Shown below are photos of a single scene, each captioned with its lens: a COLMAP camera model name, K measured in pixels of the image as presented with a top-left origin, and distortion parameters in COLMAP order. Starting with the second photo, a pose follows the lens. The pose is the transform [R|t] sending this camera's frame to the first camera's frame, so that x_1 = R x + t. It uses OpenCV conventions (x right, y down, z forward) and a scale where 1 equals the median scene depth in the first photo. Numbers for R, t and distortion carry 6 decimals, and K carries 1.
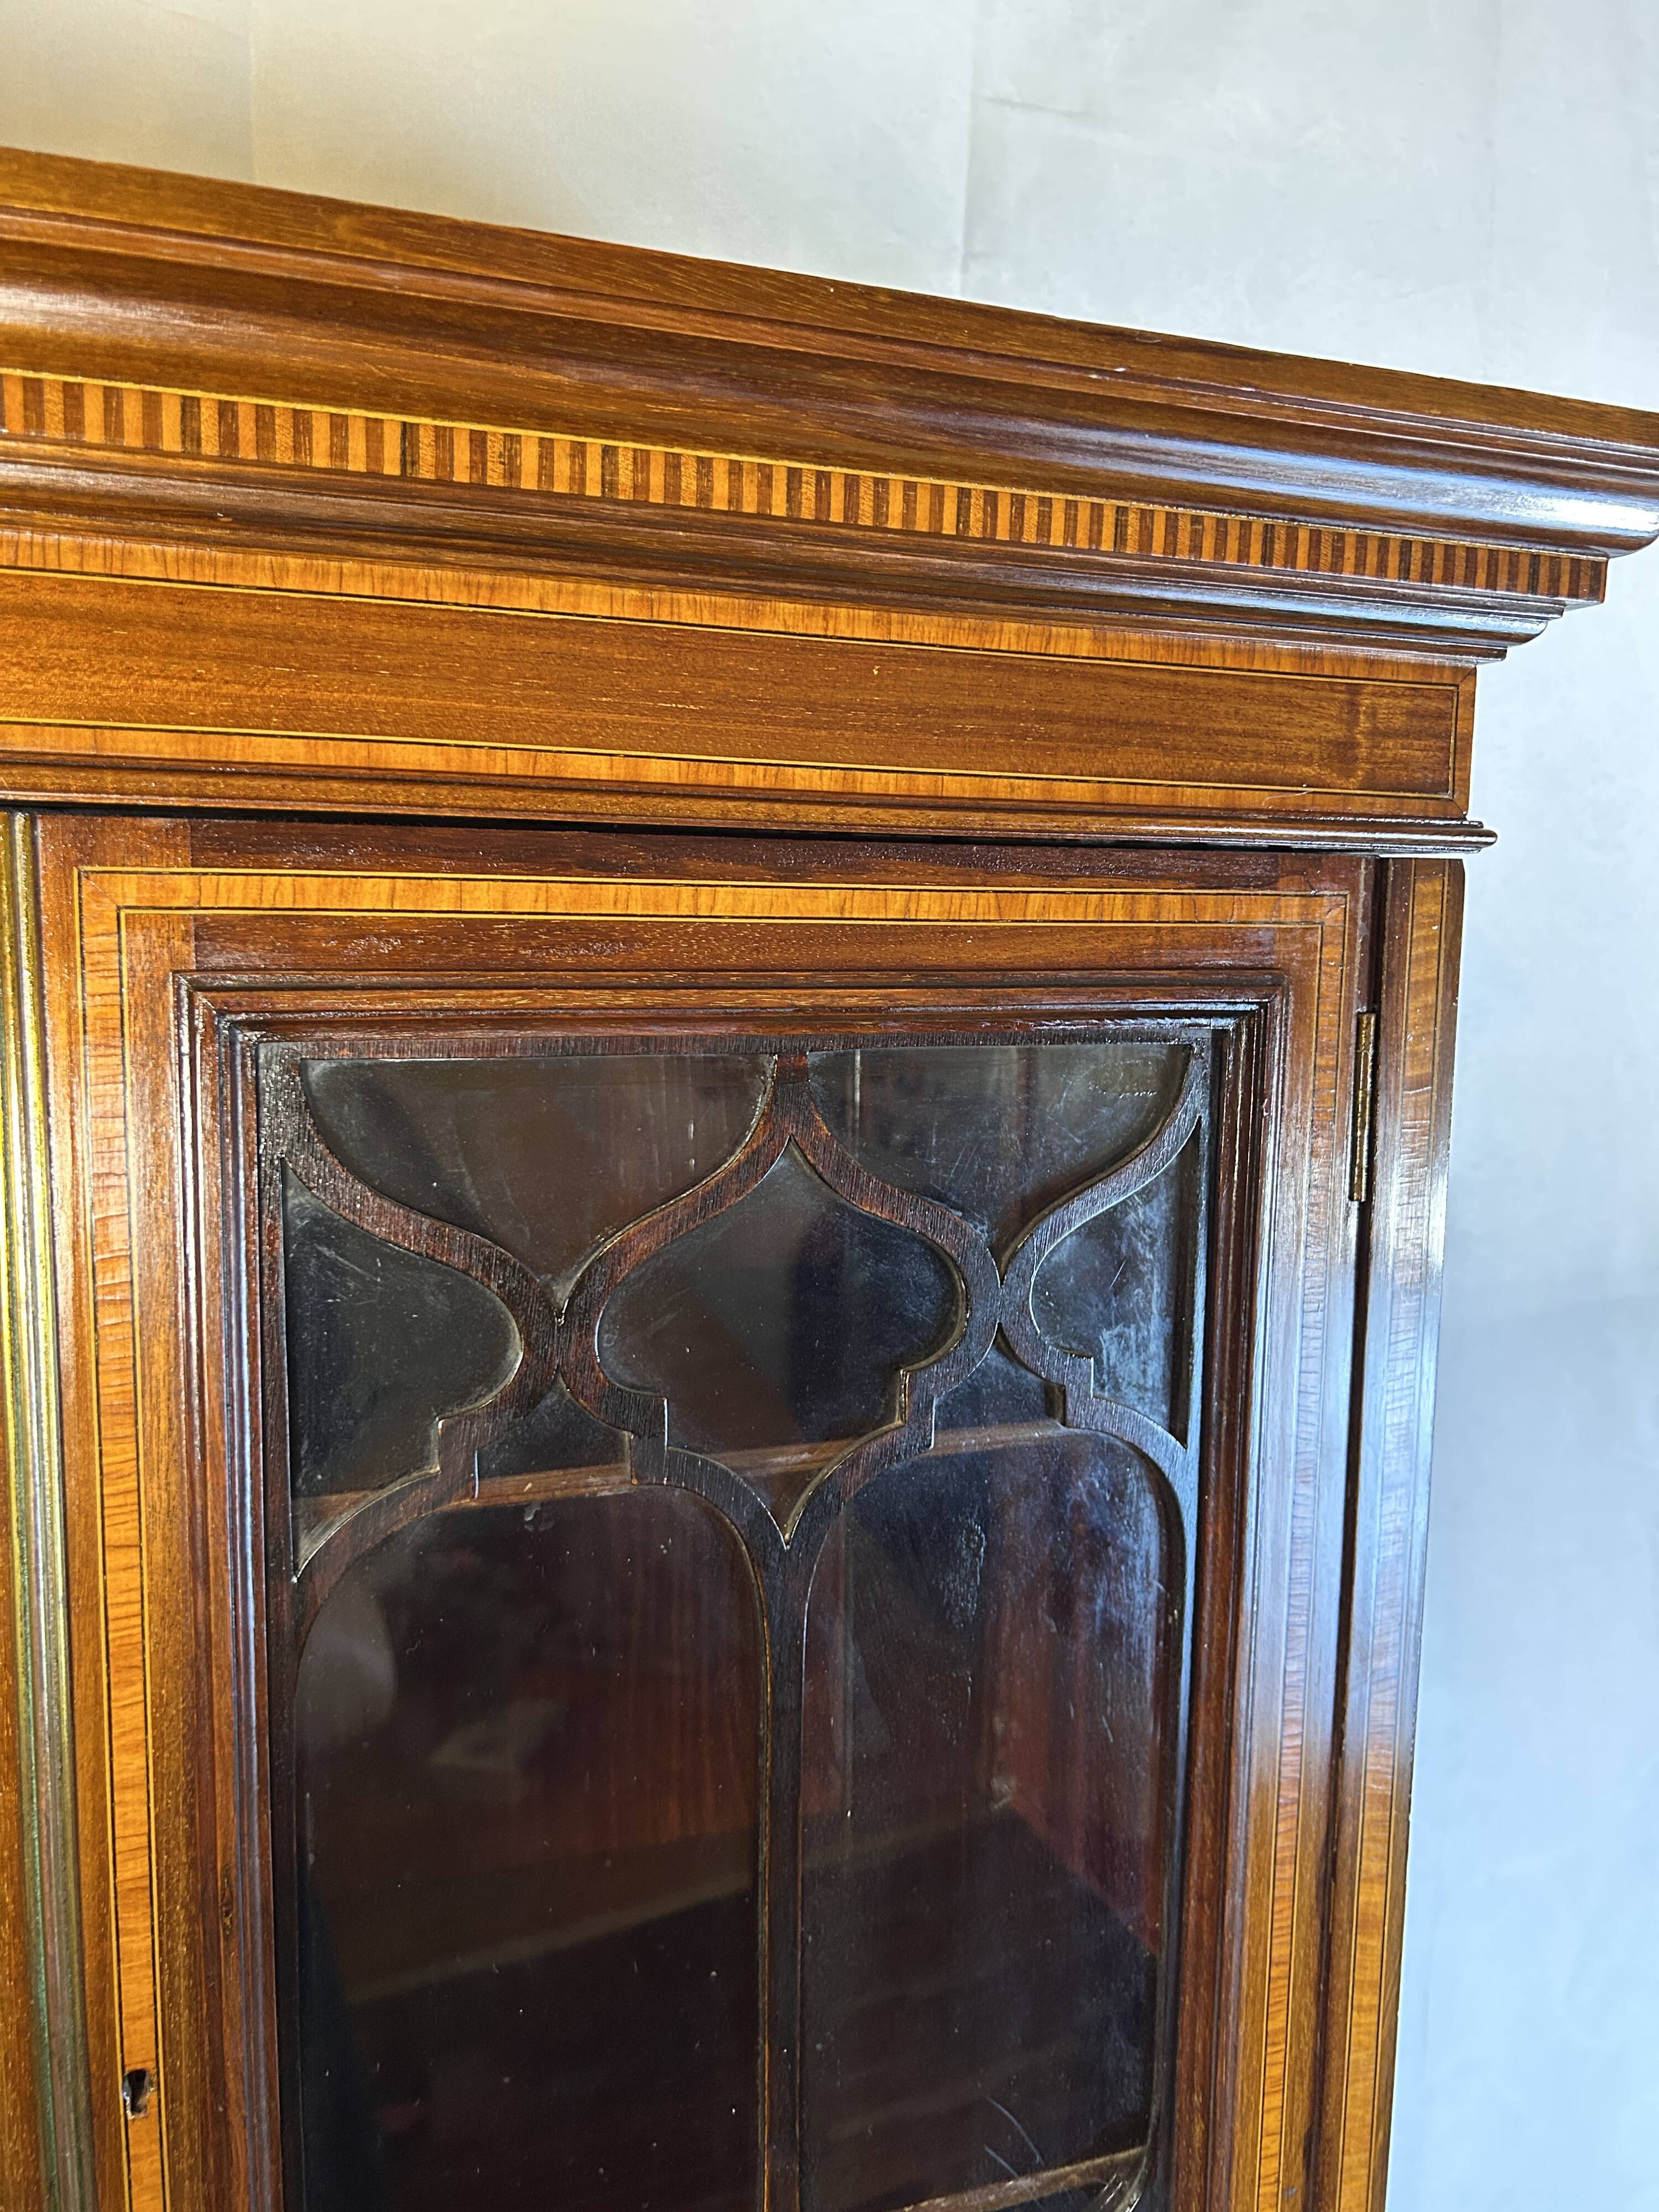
lens RADIAL K [[1673.1, 0, 805.9], [0, 1673.1, 1116.8], [0, 0, 1]] dist [0.057050, -0.058267]
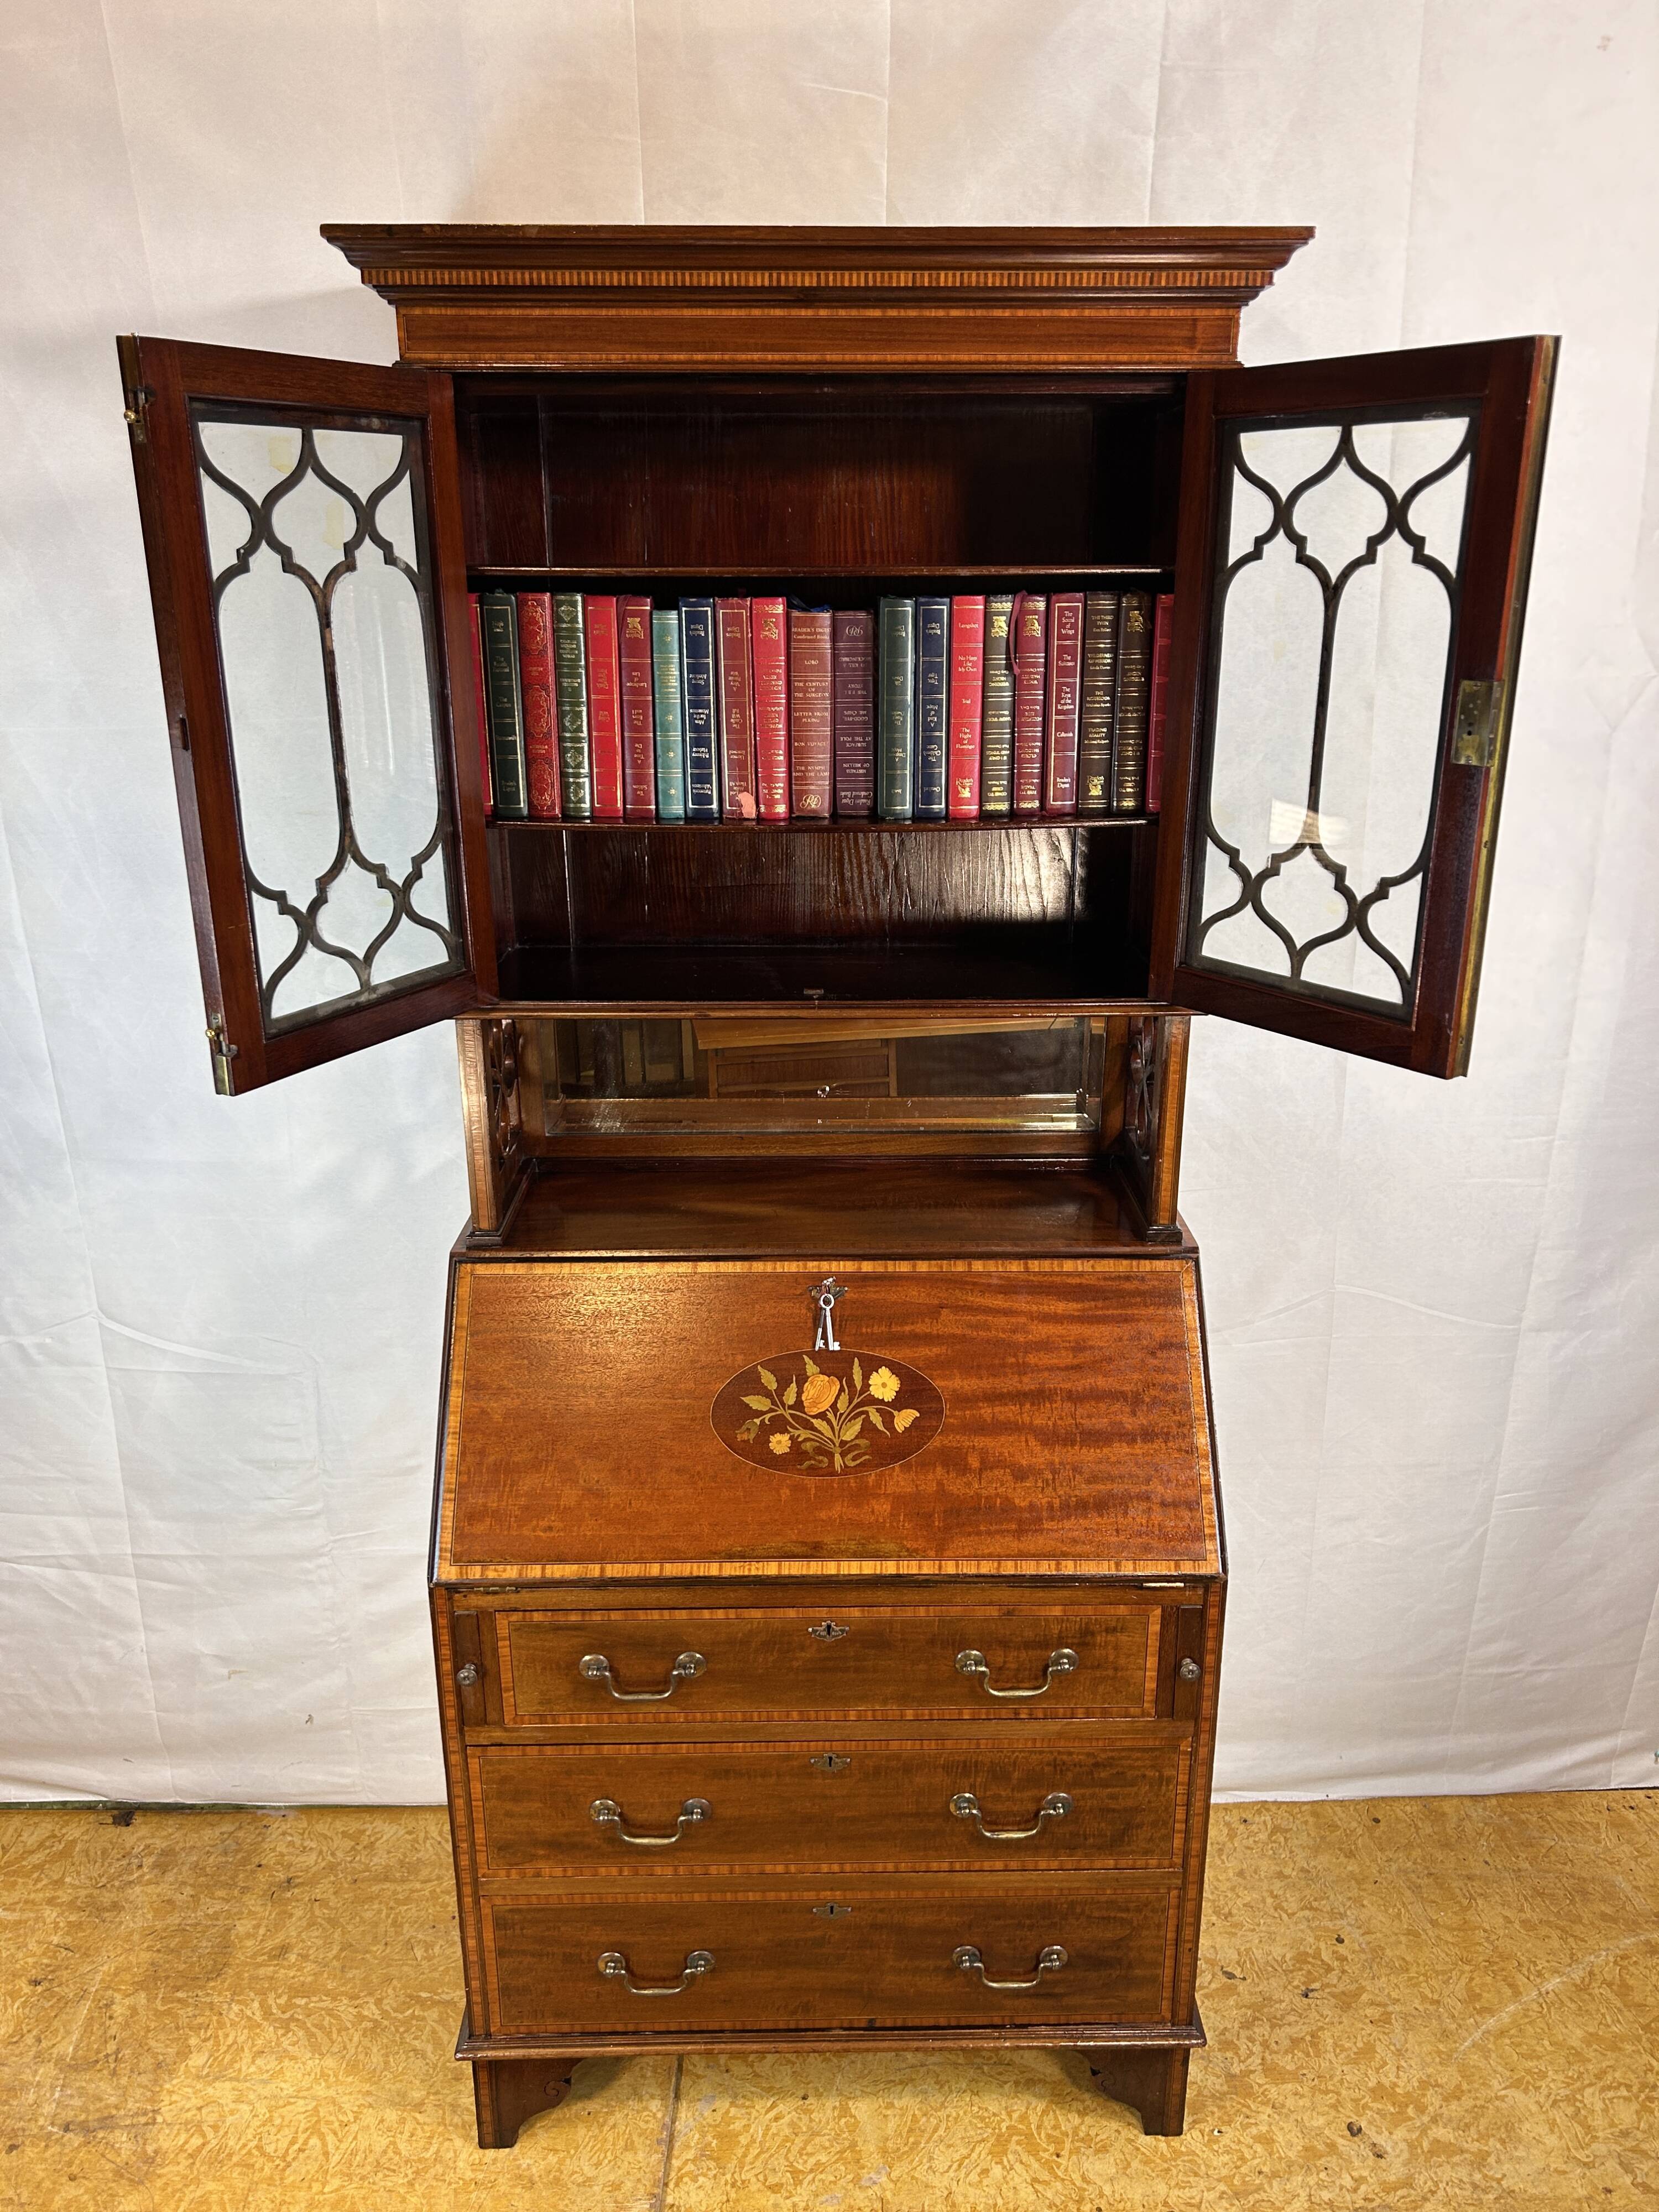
lens RADIAL K [[1673.1, 0, 831.1], [0, 1673.1, 1116.4], [0, 0, 1]] dist [0.057050, -0.058267]
pose [[0.938555, 0.096641, -0.331324, 0.981481], [-0.026337, 0.977251, 0.210442, 0.643582], [0.344125, -0.188786, 0.919749, -2.812792]]
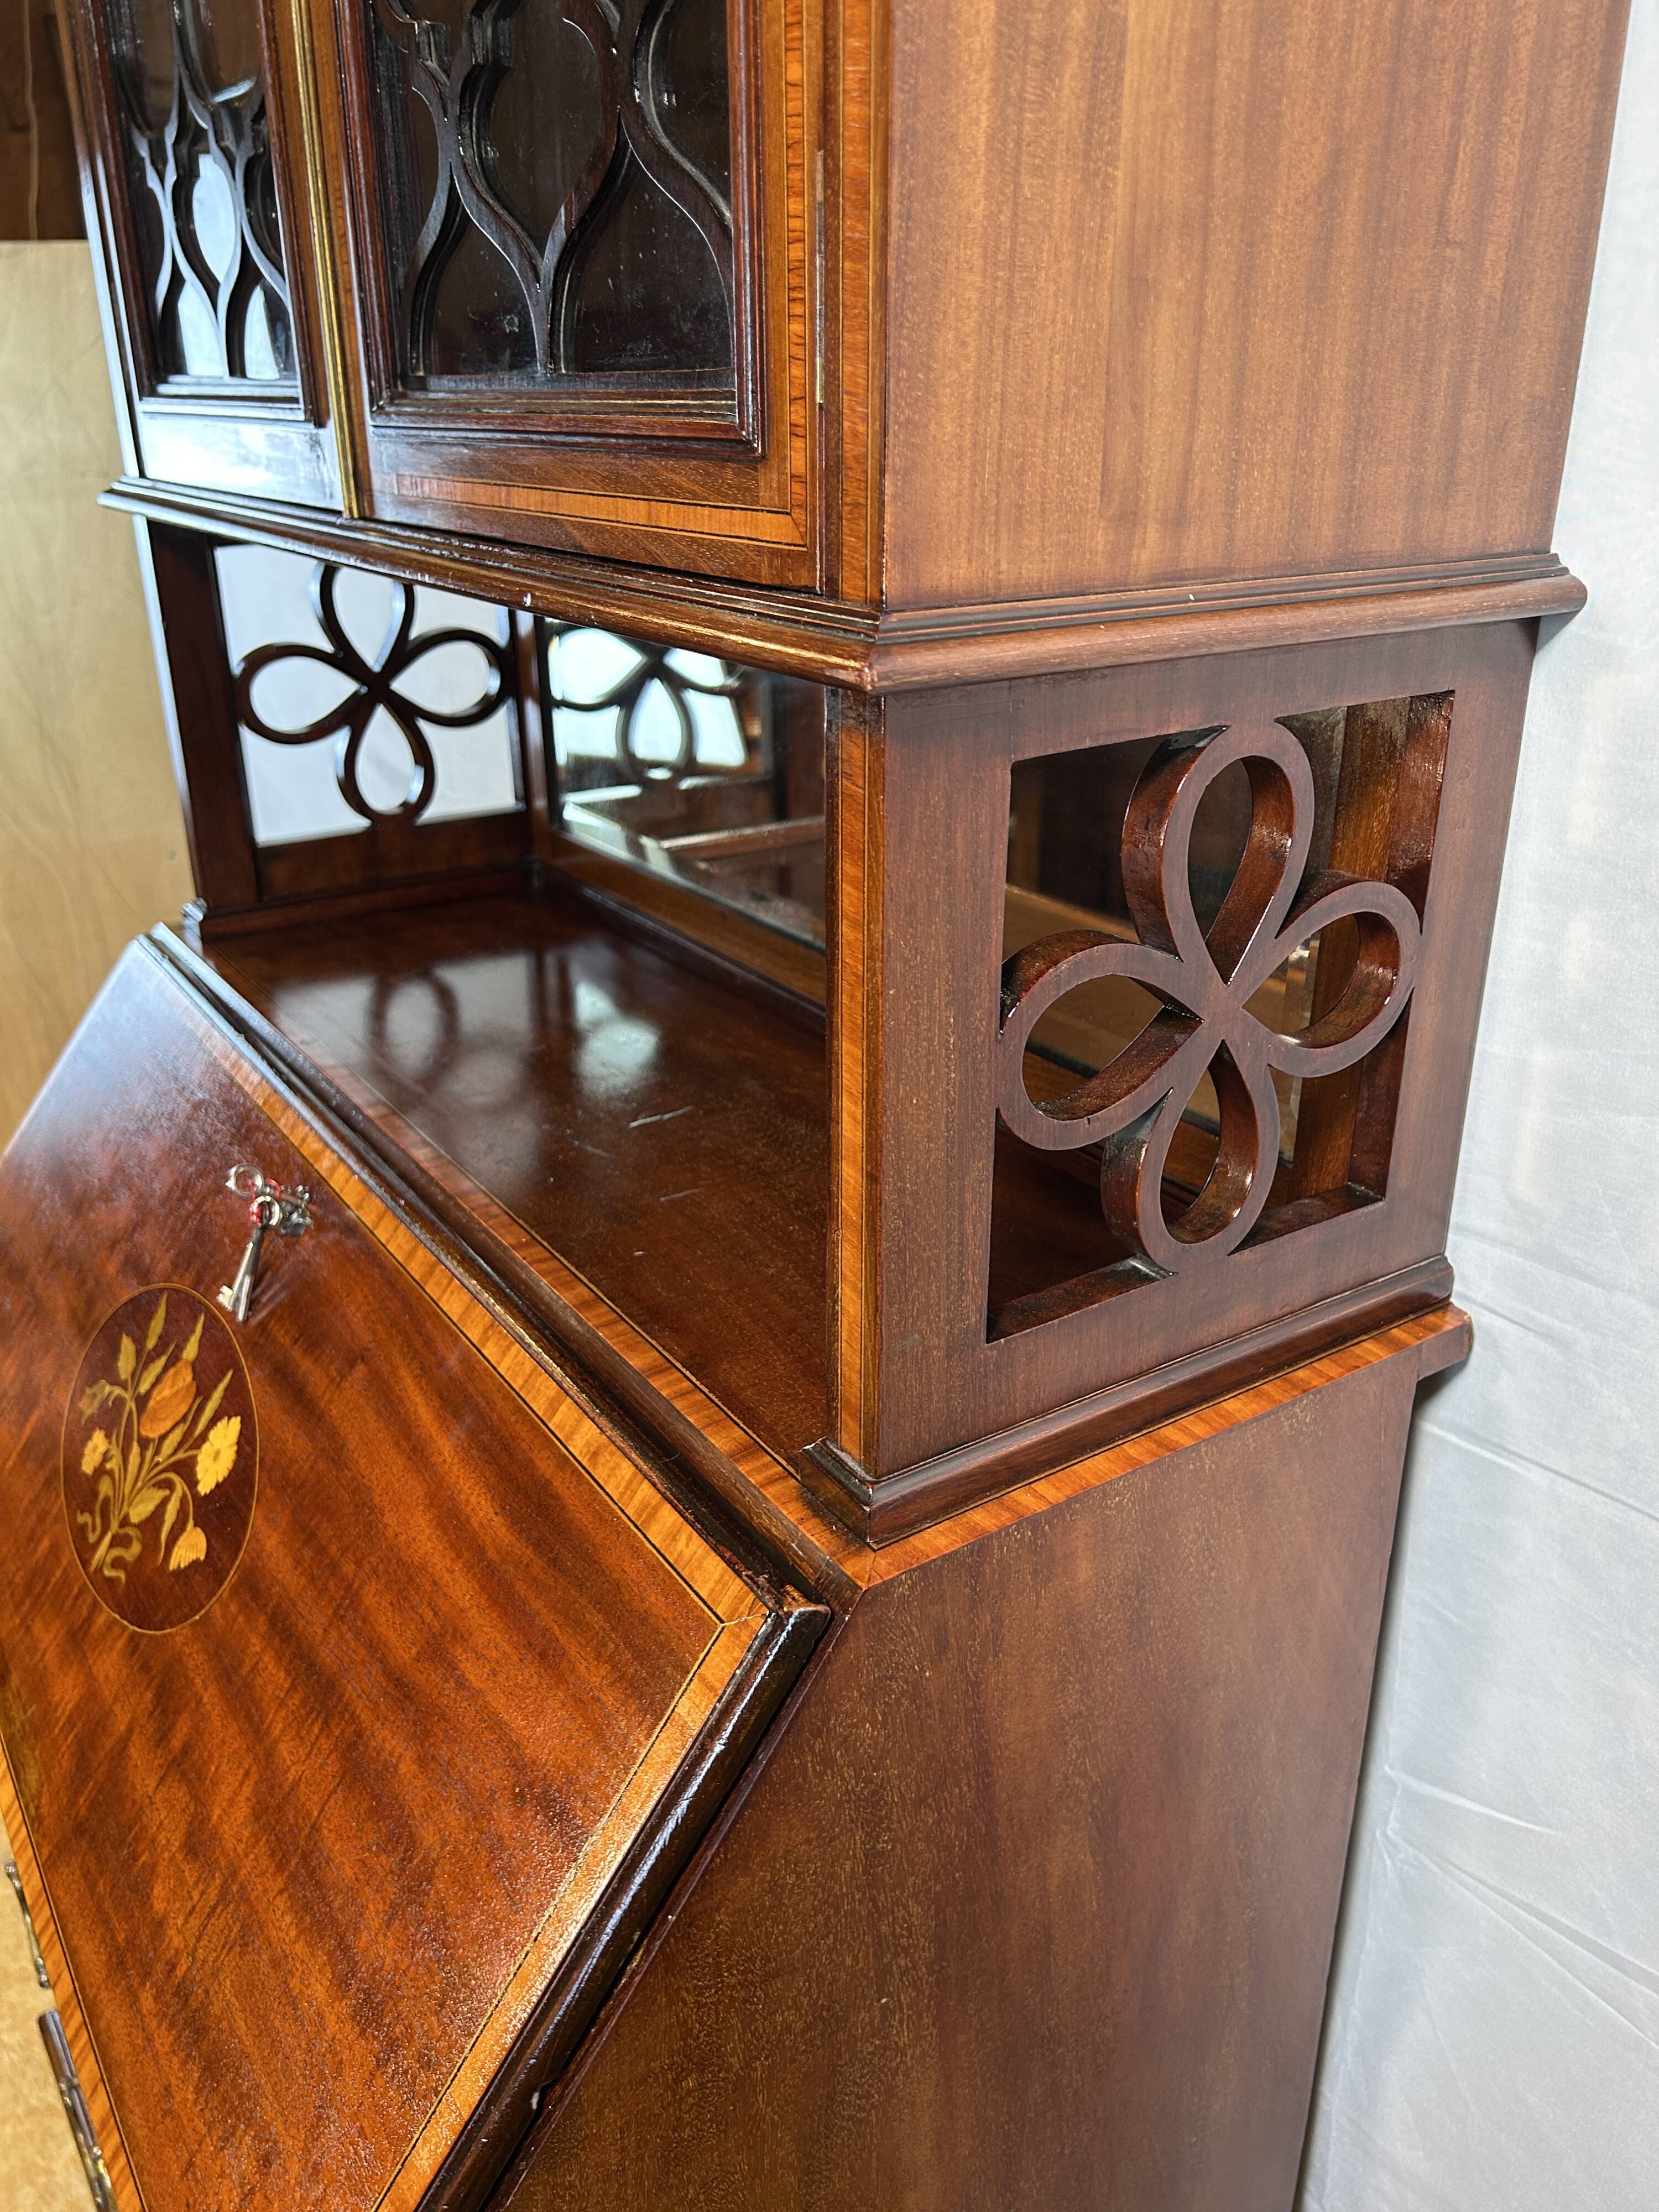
lens RADIAL K [[1673.1, 0, 788.5], [0, 1673.1, 1132.1], [0, 0, 1]] dist [0.057050, -0.058267]
pose [[0.208314, 0.380016, -0.901218, 1.387171], [-0.107656, 0.924742, 0.365051, 1.129452], [0.972119, 0.020976, 0.233547, 1.037291]]
